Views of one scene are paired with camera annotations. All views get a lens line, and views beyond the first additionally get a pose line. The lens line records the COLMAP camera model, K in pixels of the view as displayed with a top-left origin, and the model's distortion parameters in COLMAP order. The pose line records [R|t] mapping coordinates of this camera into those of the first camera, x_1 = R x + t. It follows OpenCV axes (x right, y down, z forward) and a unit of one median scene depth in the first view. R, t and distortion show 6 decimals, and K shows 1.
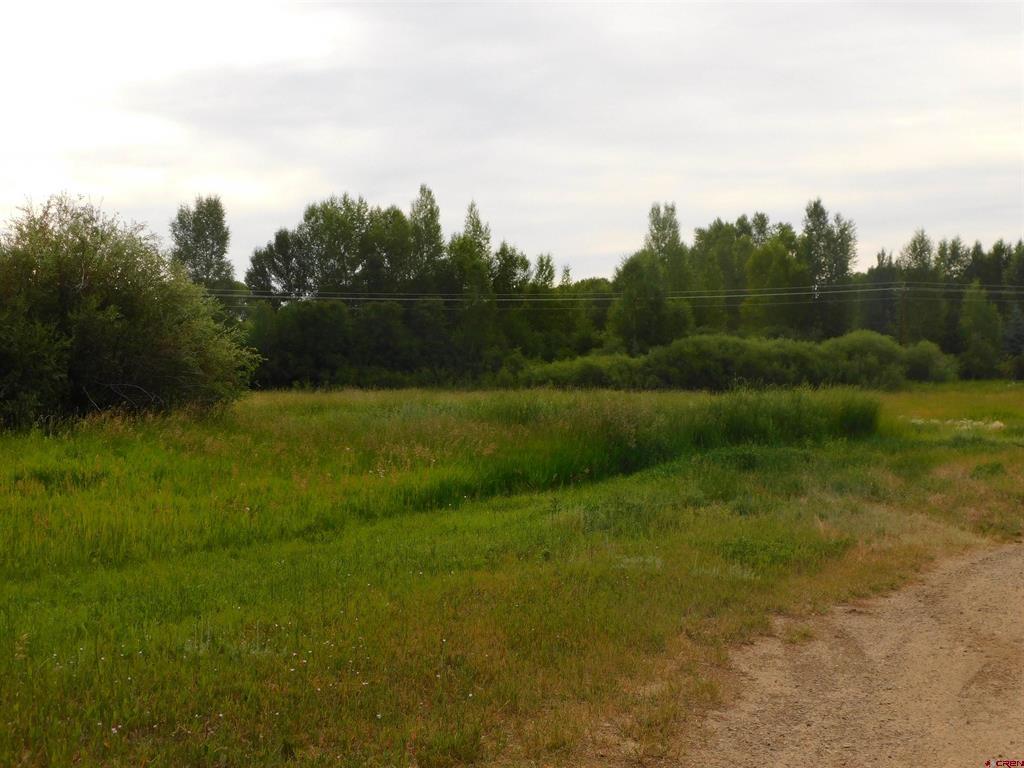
lens RADIAL K [[1525.3, 0, 520.6], [0, 1525.3, 376.2], [0, 0, 1]] dist [0.014365, 0.000000]
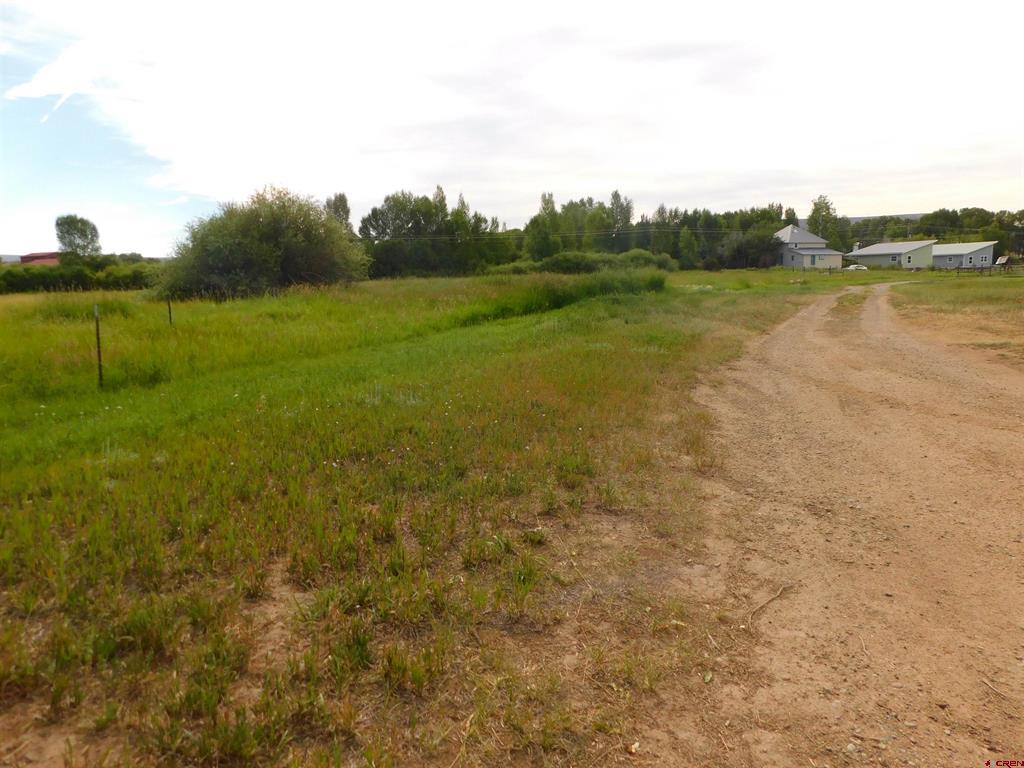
lens RADIAL K [[664.3, 0, 513.1], [0, 664.3, 377.8], [0, 0, 1]] dist [-0.072103, 0.047939]
pose [[0.998646, -0.027242, 0.044310, -0.006429], [0.020088, 0.987783, 0.154537, 0.003372], [-0.047978, -0.153437, 0.986993, 0.020839]]
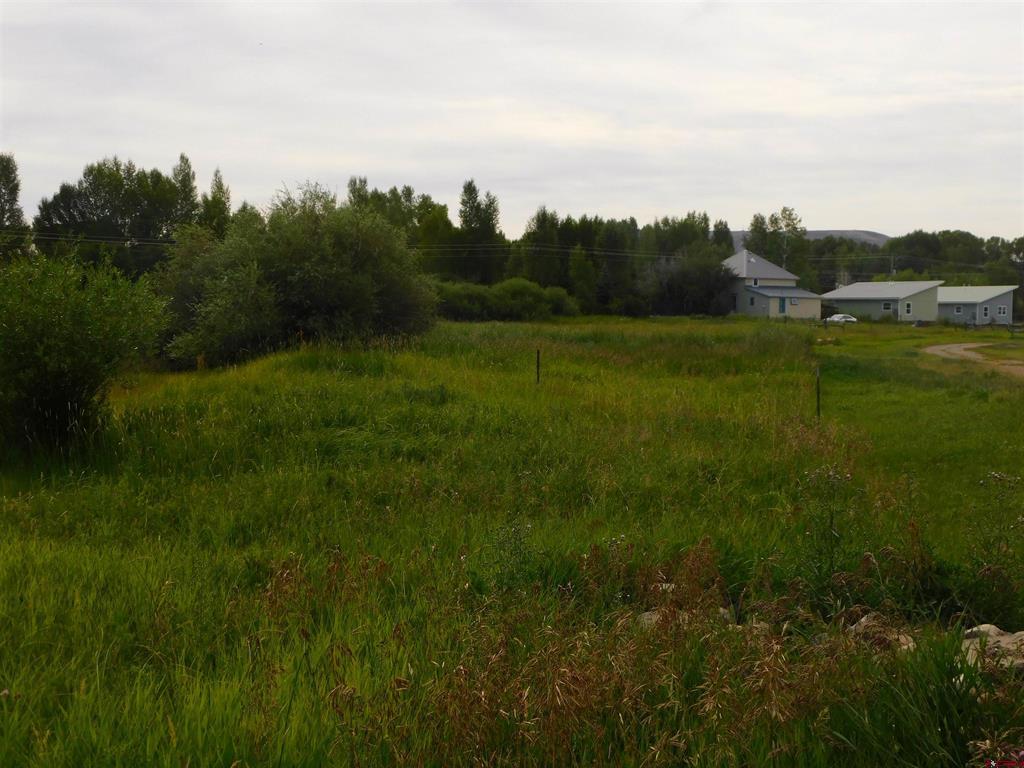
lens RADIAL K [[1196.4, 0, 512.9], [0, 1196.4, 378.2], [0, 0, 1]] dist [-0.002504, 0.000000]
pose [[0.947966, -0.002294, 0.318363, -0.124797], [-0.016499, 0.998276, 0.056321, -0.000271], [-0.317944, -0.058643, 0.946294, -0.032485]]
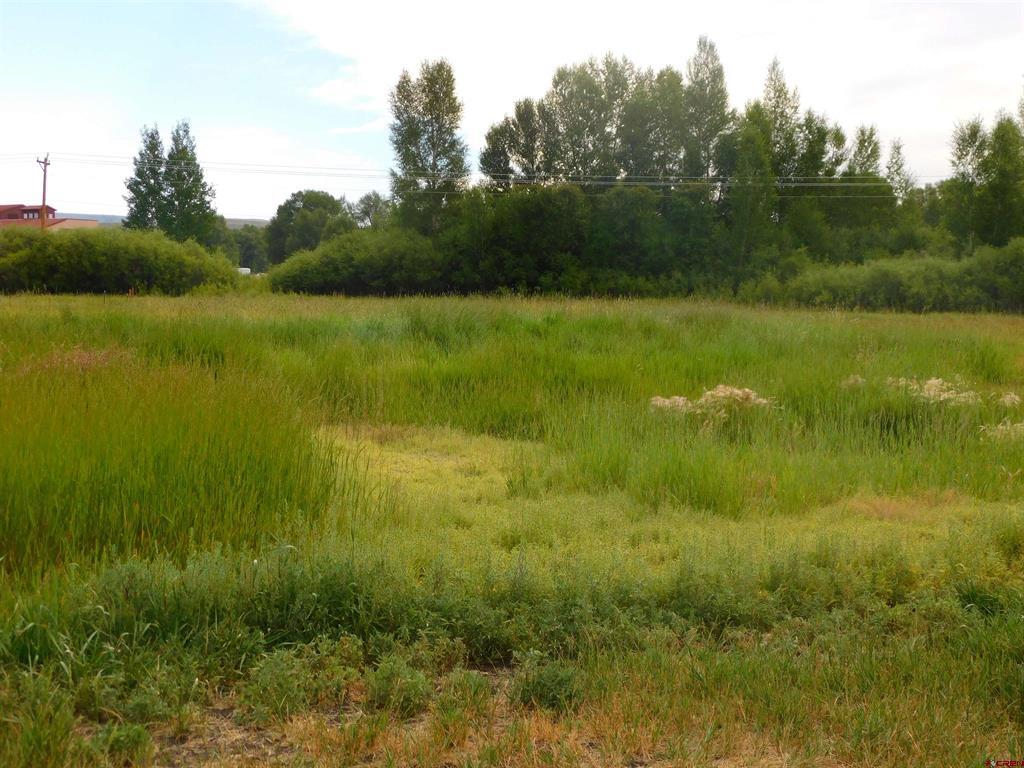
lens RADIAL K [[1525.3, 0, 513.0], [0, 1525.3, 383.9], [0, 0, 1]] dist [0.014365, 0.000000]
pose [[0.947918, 0.036879, -0.316374, 0.101203], [-0.016706, 0.997664, 0.066240, 0.001036], [0.318077, -0.057505, 0.946319, 0.231442]]
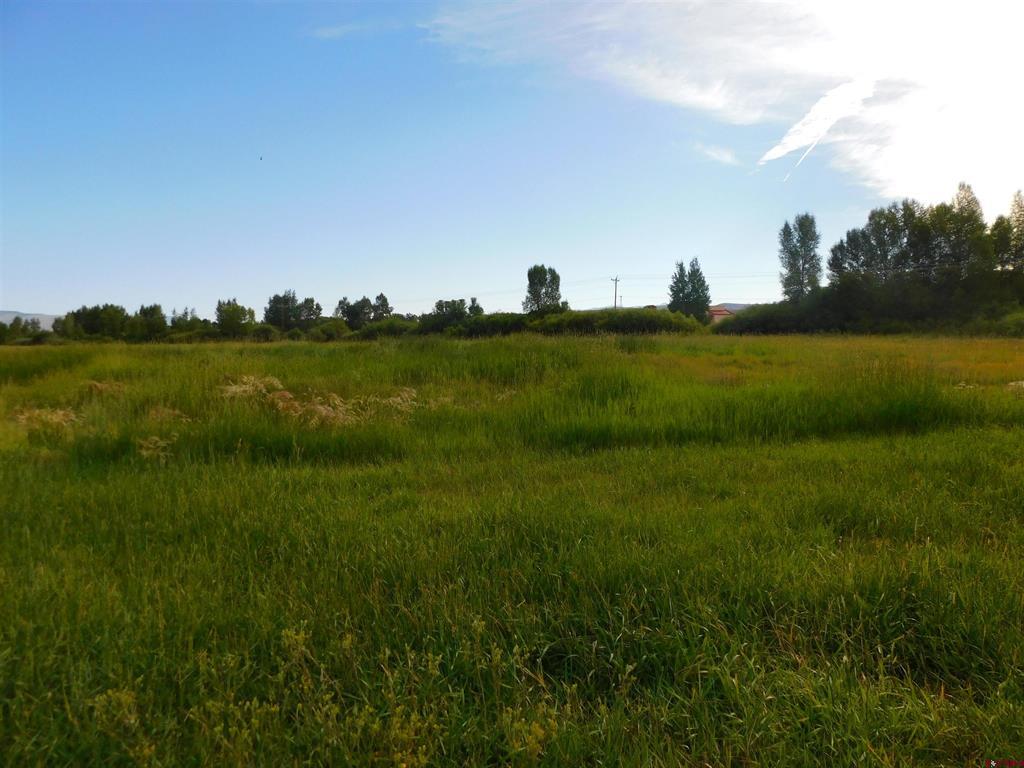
lens RADIAL K [[670.9, 0, 550.2], [0, 670.9, 376.2], [0, 0, 1]] dist [-0.003147, 0.013395]
pose [[0.626395, 0.044725, -0.778222, 0.184225], [0.008632, 0.997893, 0.064298, 0.004235], [0.779458, -0.046993, 0.624689, 0.352987]]
